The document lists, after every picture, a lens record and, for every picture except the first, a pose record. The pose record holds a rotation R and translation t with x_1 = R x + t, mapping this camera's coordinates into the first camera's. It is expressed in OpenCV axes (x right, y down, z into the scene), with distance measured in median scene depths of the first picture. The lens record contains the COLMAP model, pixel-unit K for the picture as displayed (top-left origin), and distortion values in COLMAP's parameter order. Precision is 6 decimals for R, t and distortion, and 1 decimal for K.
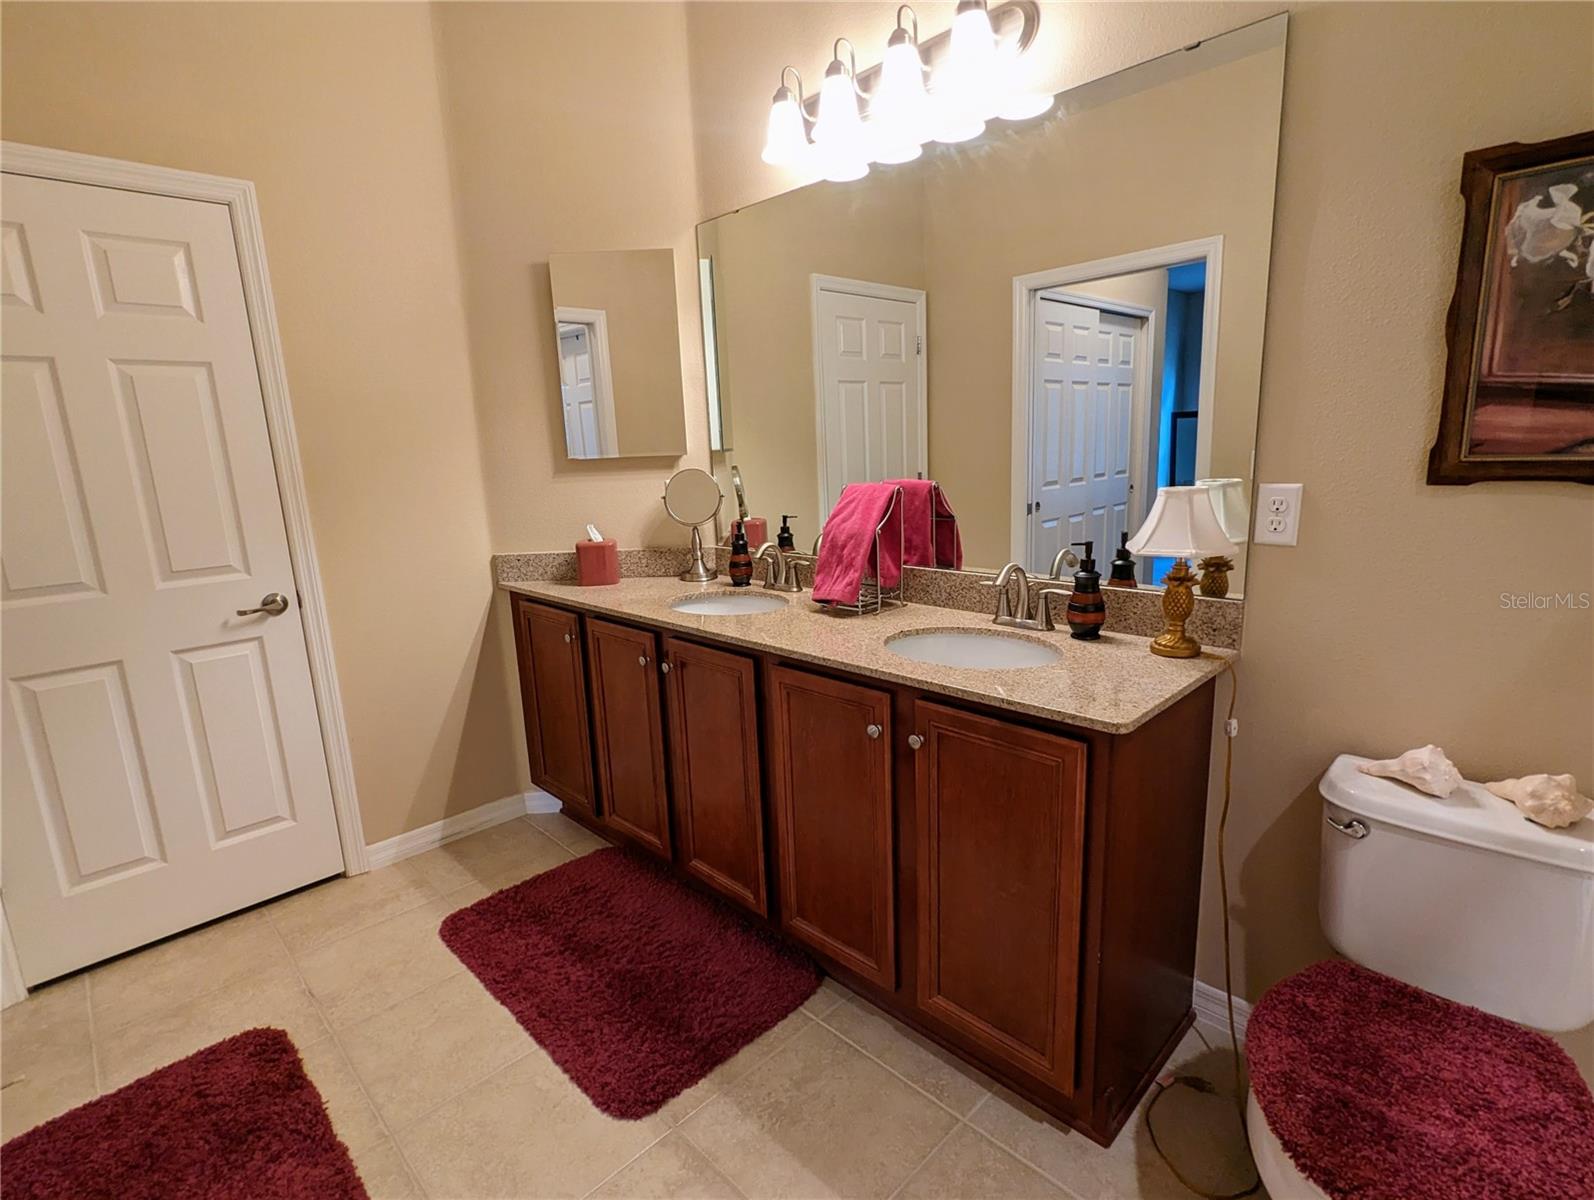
lens RADIAL K [[759.1, 0, 792.8], [0, 759.1, 595.8], [0, 0, 1]] dist [-0.002541, -0.000268]
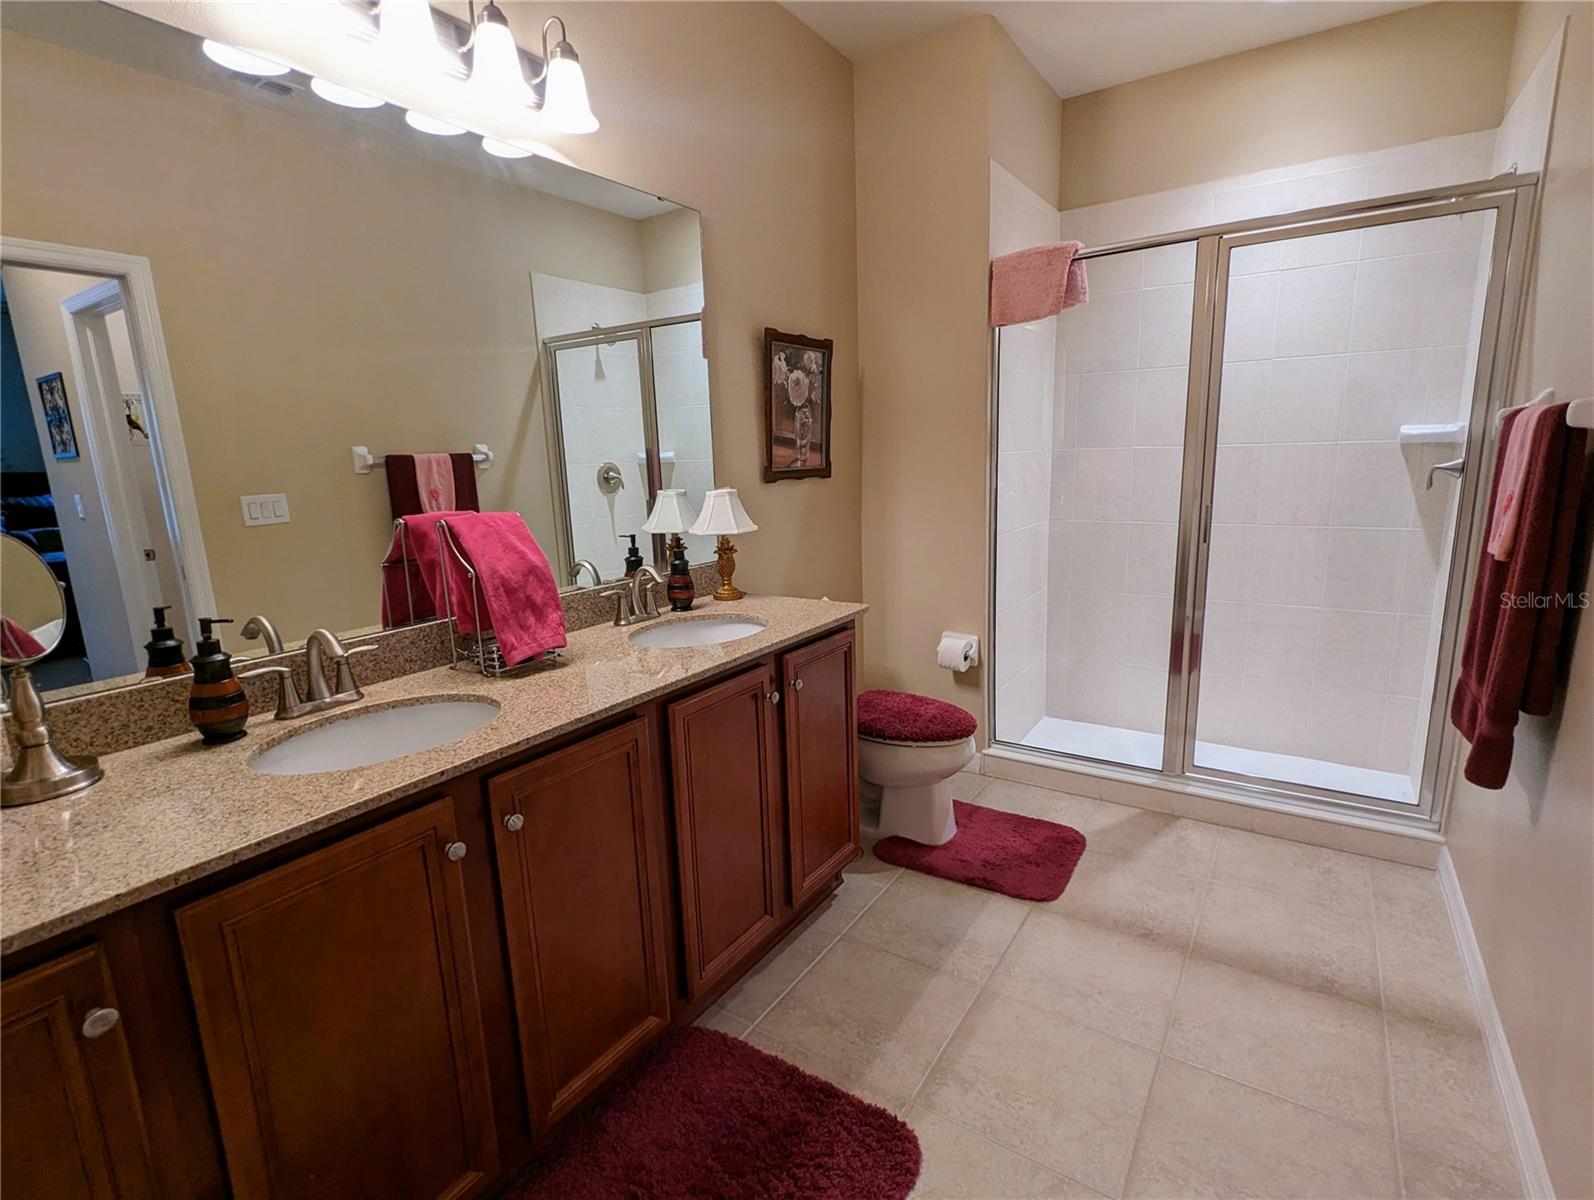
lens RADIAL K [[754.3, 0, 793.0], [0, 754.3, 621.3], [0, 0, 1]] dist [-0.000385, 0.000048]
pose [[-0.195142, -0.159627, 0.967698, -0.895515], [0.241016, 0.948606, 0.205080, -0.146479], [-0.950700, 0.273250, -0.146640, 0.999452]]
